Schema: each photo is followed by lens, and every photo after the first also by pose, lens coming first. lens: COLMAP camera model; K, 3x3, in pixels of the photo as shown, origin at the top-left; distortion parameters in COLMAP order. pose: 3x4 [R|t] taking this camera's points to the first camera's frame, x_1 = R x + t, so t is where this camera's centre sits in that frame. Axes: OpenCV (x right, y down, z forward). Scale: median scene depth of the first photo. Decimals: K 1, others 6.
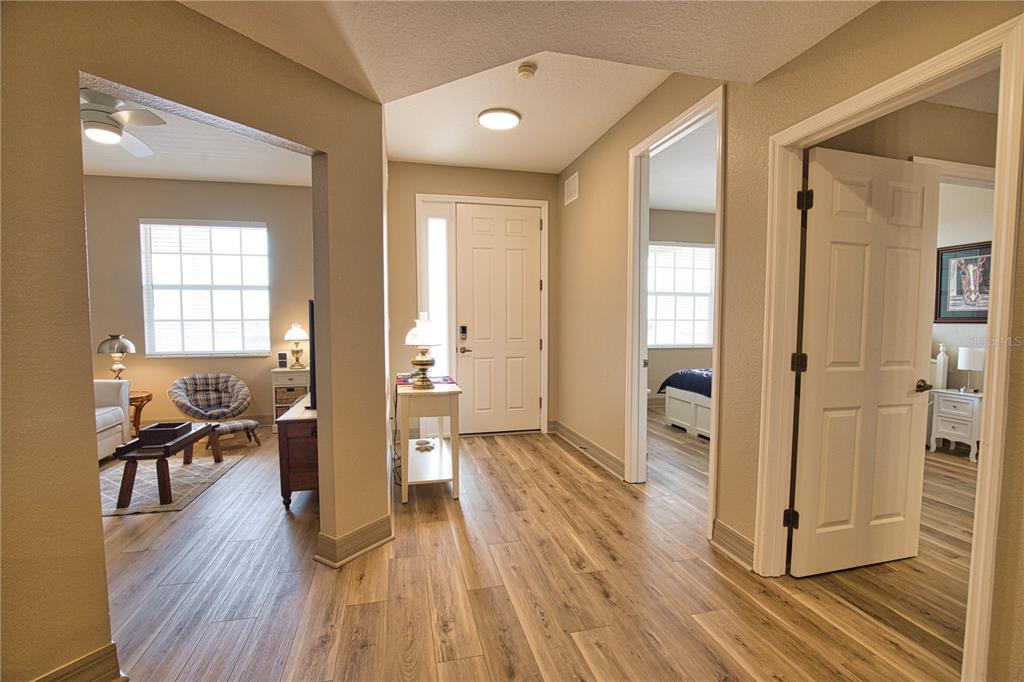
lens RADIAL K [[456.7, 0, 516.9], [0, 456.7, 351.7], [0, 0, 1]] dist [-0.036301, 0.000388]
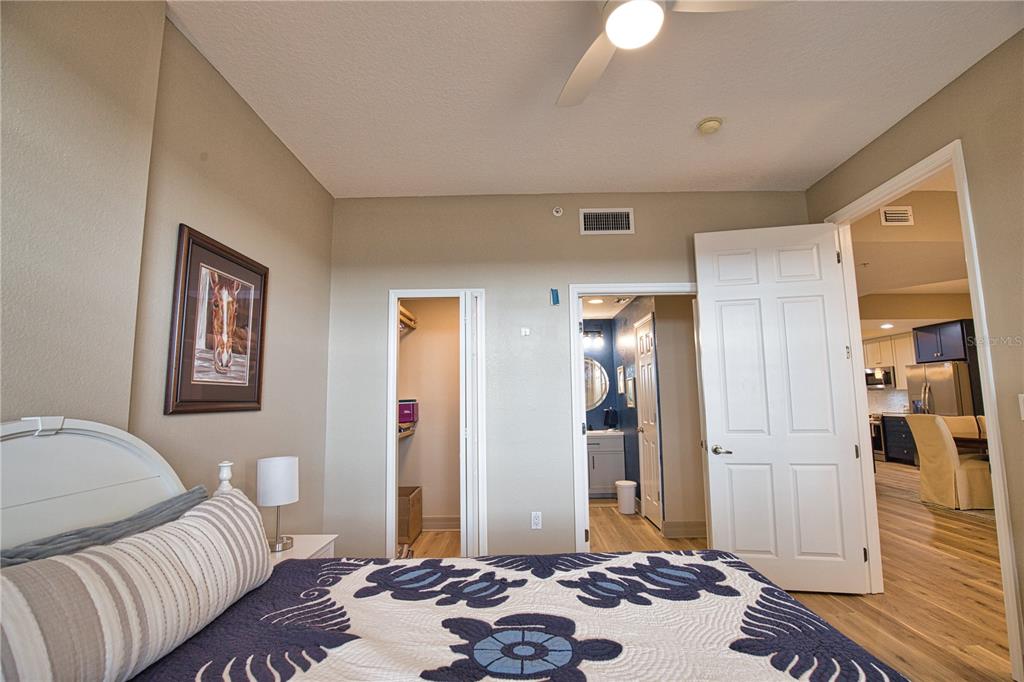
lens RADIAL K [[466.4, 0, 518.4], [0, 466.4, 344.7], [0, 0, 1]] dist [-0.033701, 0.000949]
pose [[-0.966221, 0.040916, 0.254447, 0.596140], [0.028452, 0.998217, -0.052477, -0.102355], [-0.256140, -0.043465, -0.965662, 1.407785]]
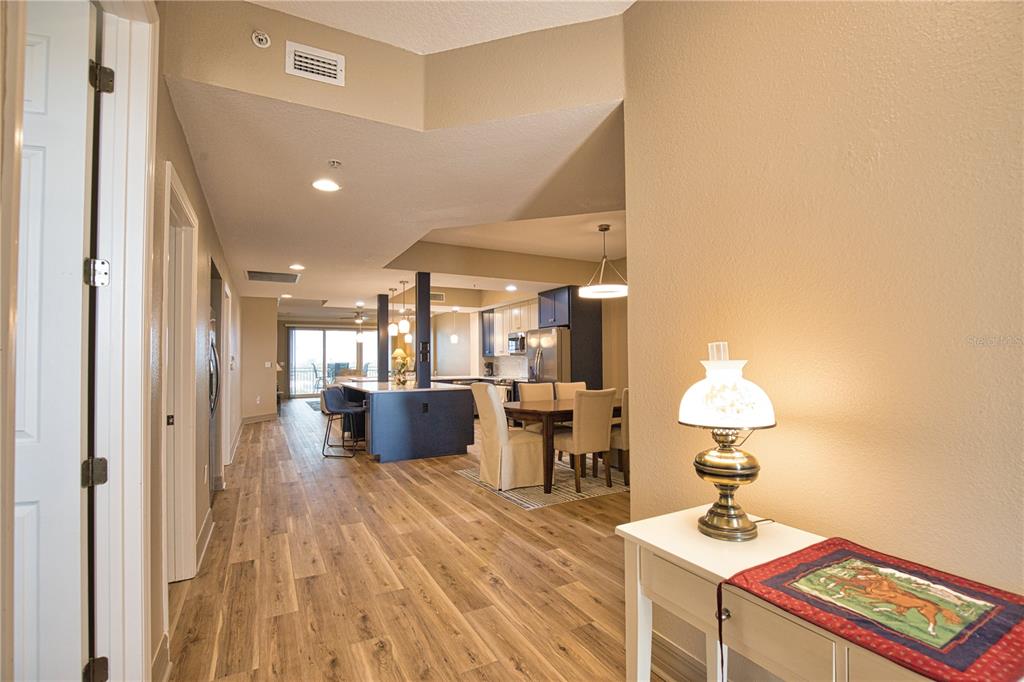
lens RADIAL K [[466.4, 0, 518.4], [0, 466.4, 344.7], [0, 0, 1]] dist [-0.033701, 0.000949]
pose [[-0.968185, -0.006321, -0.250154, 0.057339], [-0.014686, 0.999393, 0.031583, -0.071785], [0.249802, 0.034252, -0.967691, 1.010106]]
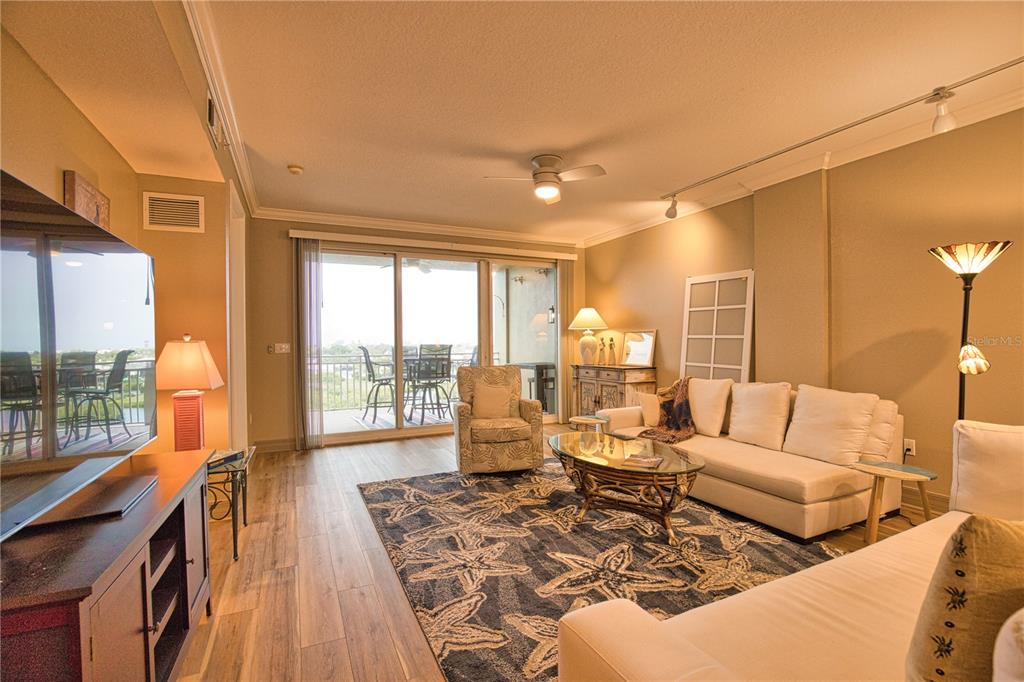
lens RADIAL K [[466.4, 0, 518.4], [0, 466.4, 344.7], [0, 0, 1]] dist [-0.033701, 0.000949]
pose [[-0.981025, 0.007642, -0.193732, 0.578909], [-0.007130, 0.997125, 0.075437, 0.113875], [0.193752, 0.075387, -0.978150, -1.686281]]
